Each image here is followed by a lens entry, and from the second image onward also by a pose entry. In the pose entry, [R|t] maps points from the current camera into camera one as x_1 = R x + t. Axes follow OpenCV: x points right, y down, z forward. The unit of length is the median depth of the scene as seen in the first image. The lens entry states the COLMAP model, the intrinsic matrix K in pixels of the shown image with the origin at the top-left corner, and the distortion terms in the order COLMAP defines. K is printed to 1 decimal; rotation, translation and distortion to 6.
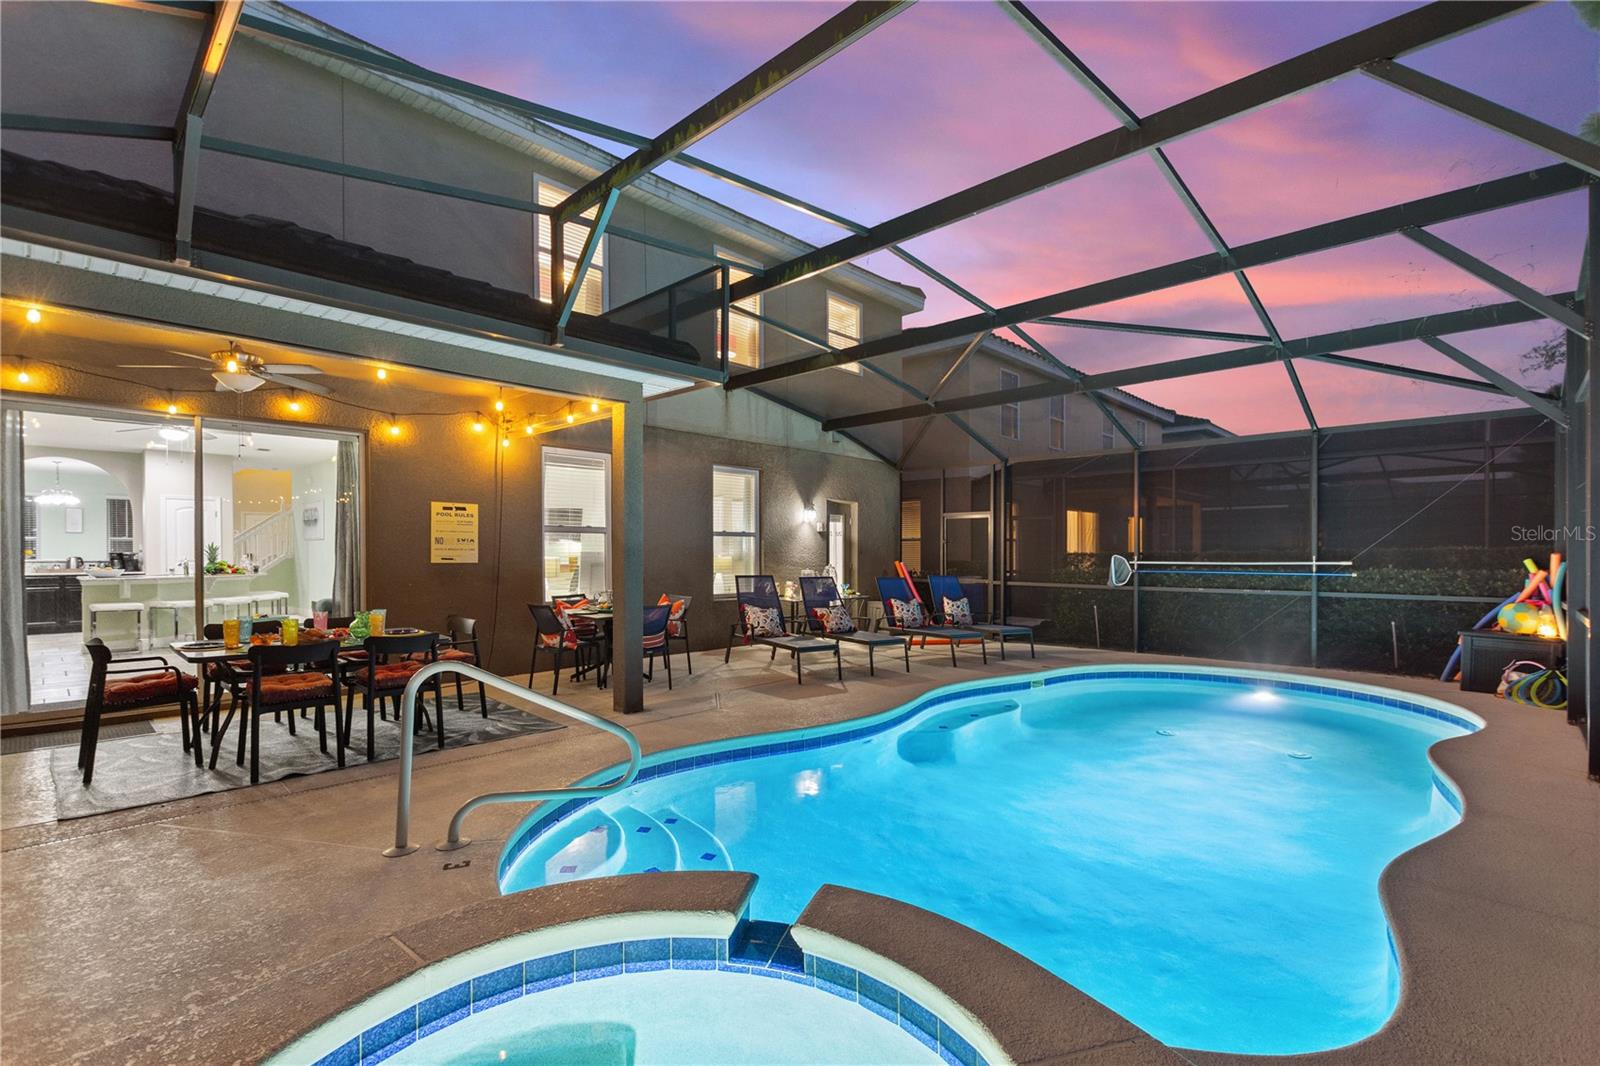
lens RADIAL K [[729.8, 0, 800.0], [0, 729.8, 533.0], [0, 0, 1]] dist [0.017045, -0.000729]
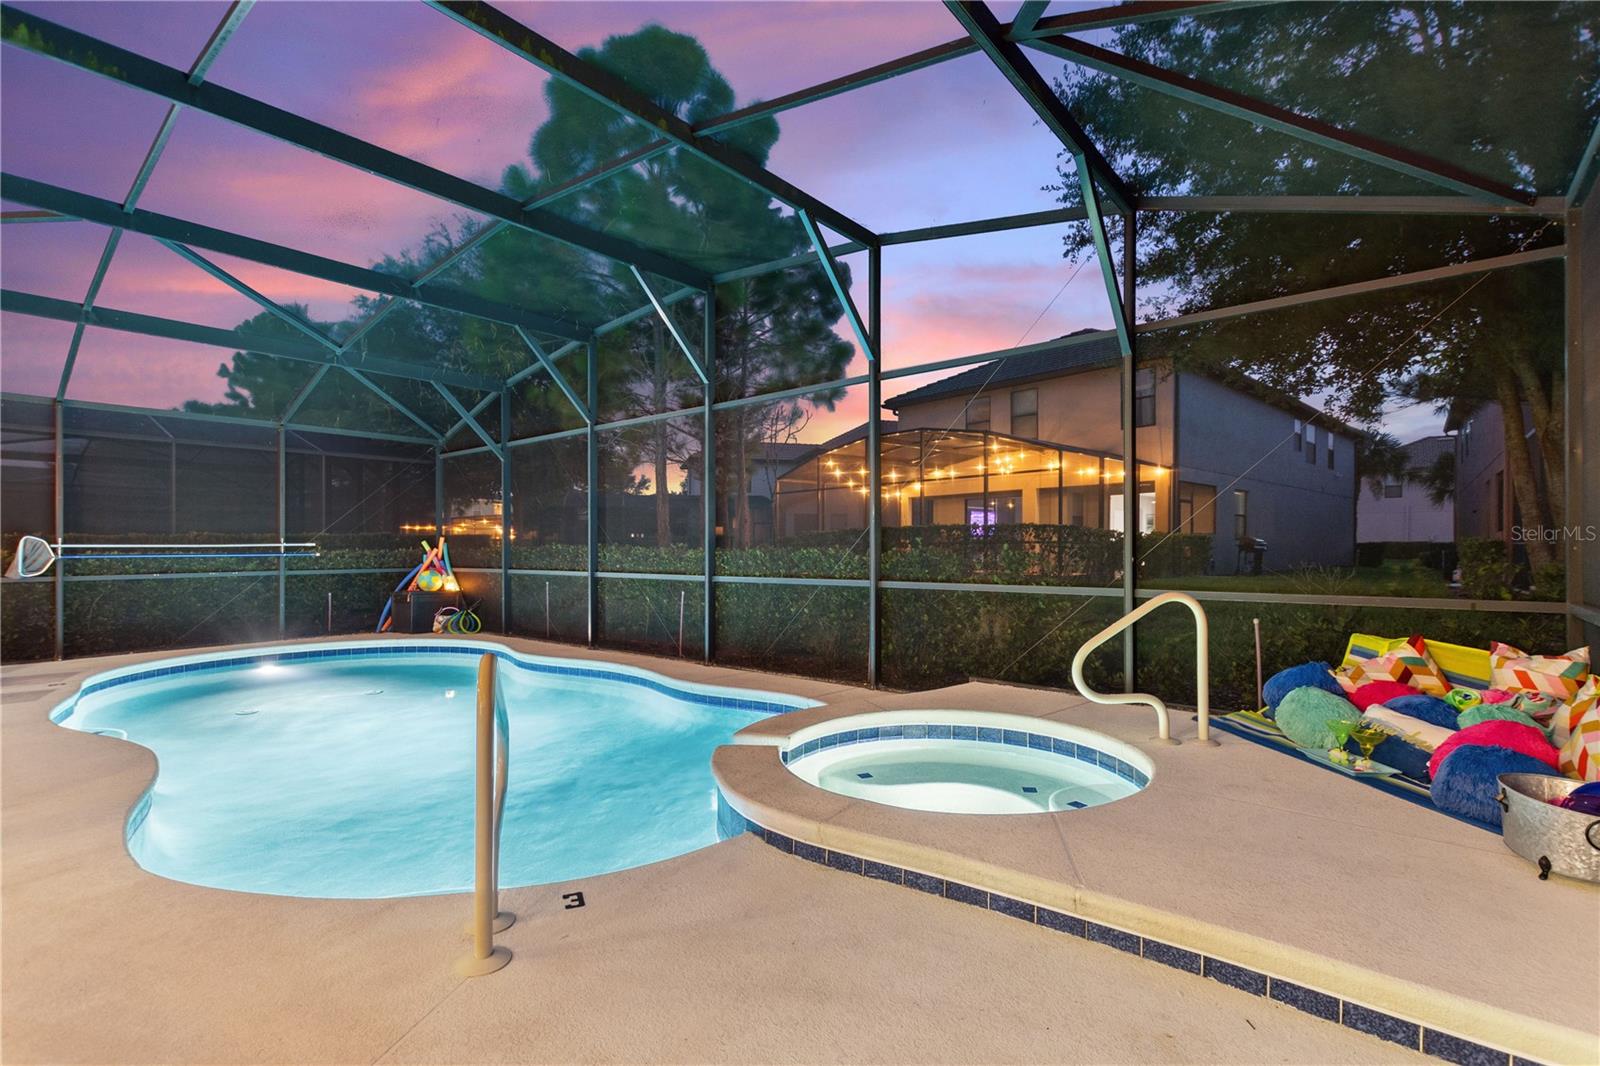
lens RADIAL K [[733.6, 0, 803.5], [0, 733.6, 536.4], [0, 0, 1]] dist [0.013508, -0.000363]
pose [[-0.086988, 0.005919, 0.996192, -0.471826], [-0.033365, 0.999404, -0.008852, 0.012114], [-0.995650, -0.034008, -0.086738, 0.320569]]
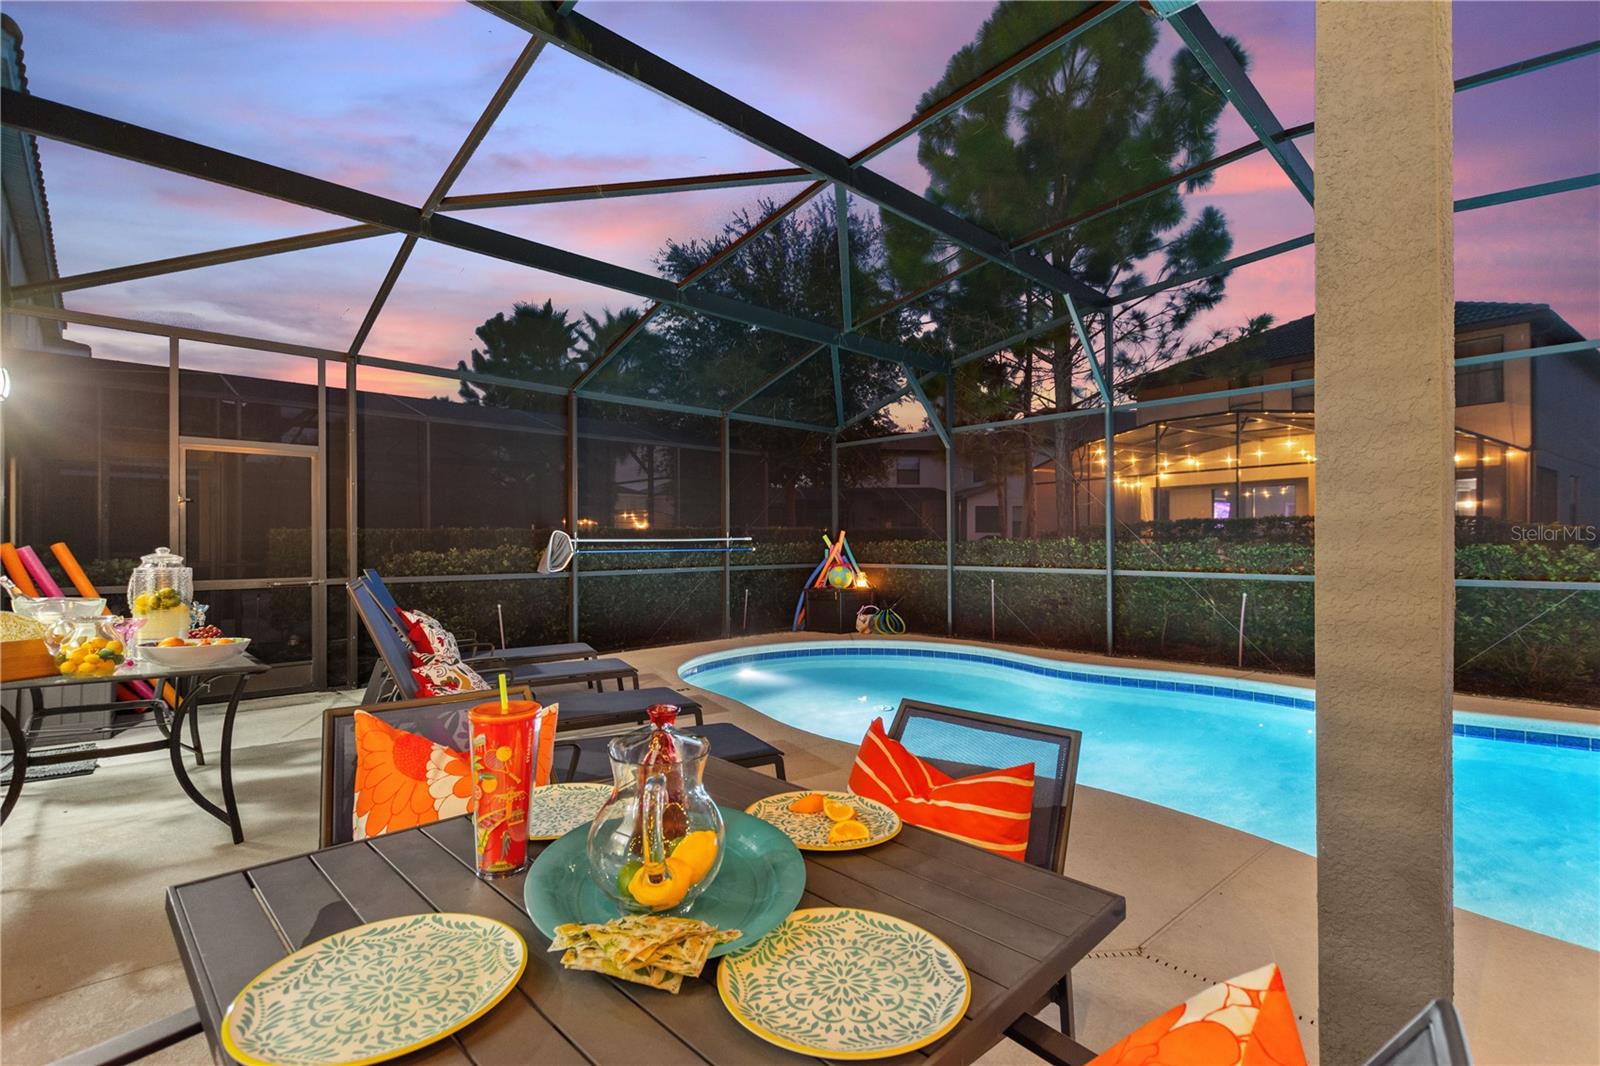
lens RADIAL K [[737.0, 0, 801.8], [0, 737.0, 524.6], [0, 0, 1]] dist [0.015409, -0.000241]
pose [[0.019659, 0.013573, 0.999715, -0.353826], [-0.032397, 0.999391, -0.012931, 0.030351], [-0.999282, -0.032134, 0.020087, 0.873066]]
